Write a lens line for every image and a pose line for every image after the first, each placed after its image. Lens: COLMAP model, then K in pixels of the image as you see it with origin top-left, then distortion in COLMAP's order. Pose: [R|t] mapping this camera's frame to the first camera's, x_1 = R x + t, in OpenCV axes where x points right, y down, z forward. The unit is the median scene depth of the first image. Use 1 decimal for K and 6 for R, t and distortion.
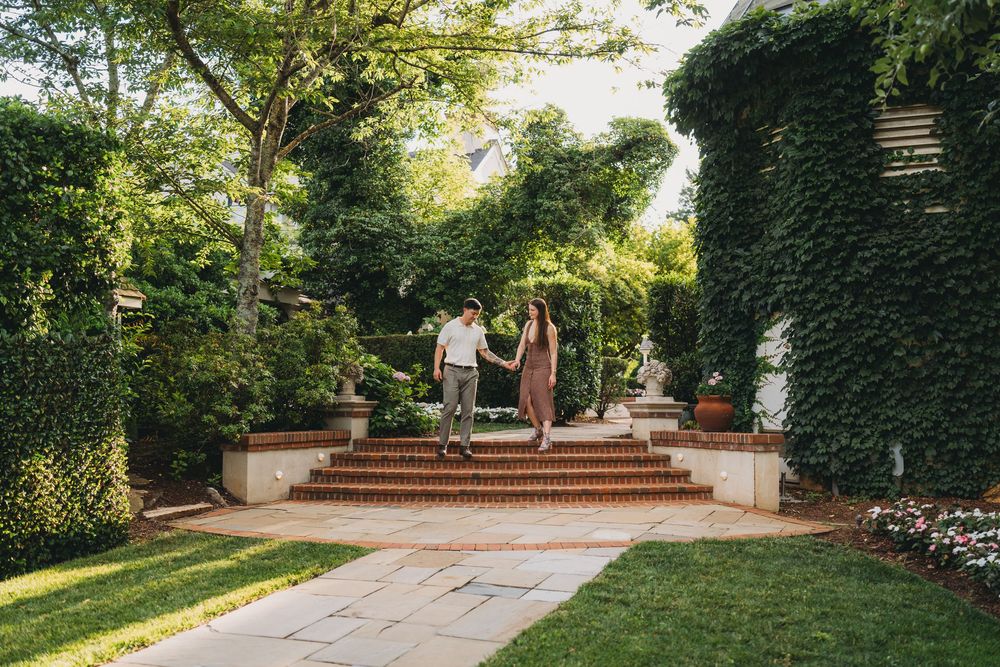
lens RADIAL K [[1004.6, 0, 499.9], [0, 1004.6, 334.4], [0, 0, 1]] dist [-0.000576, 0.000000]
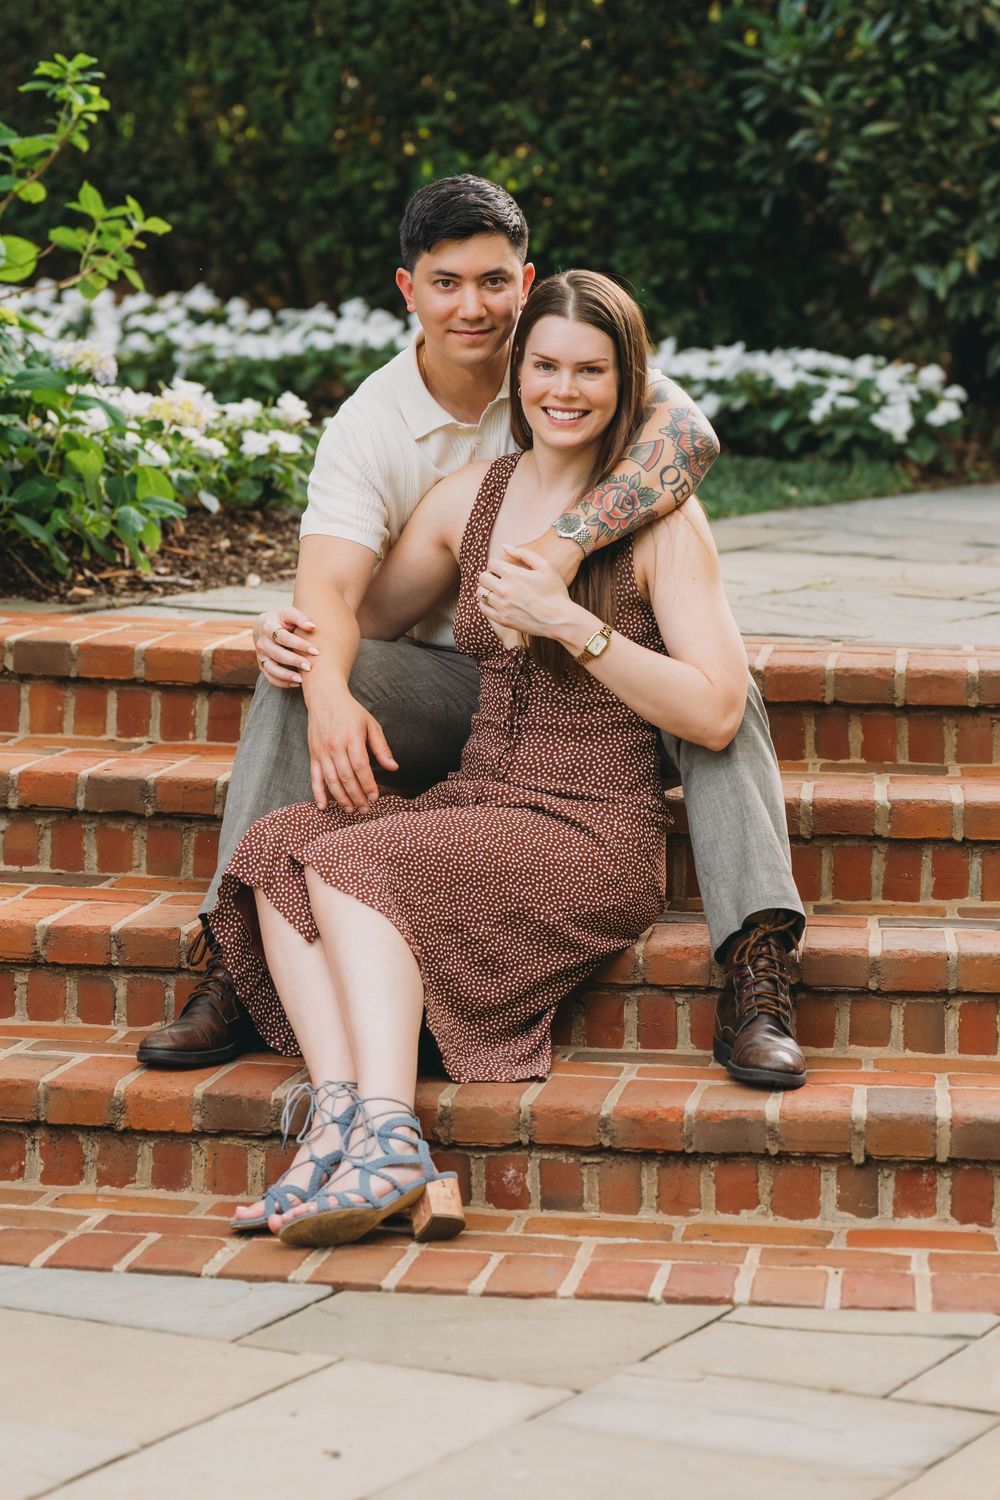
lens RADIAL K [[3574.0, 0, 500.3], [0, 3574.0, 750.0], [0, 0, 1]] dist [-0.003180, 0.000000]
pose [[0.990045, 0.036846, -0.135845, 0.048207], [-0.006233, 0.975659, 0.219206, 0.015096], [0.140615, -0.216177, 0.966175, 0.531801]]
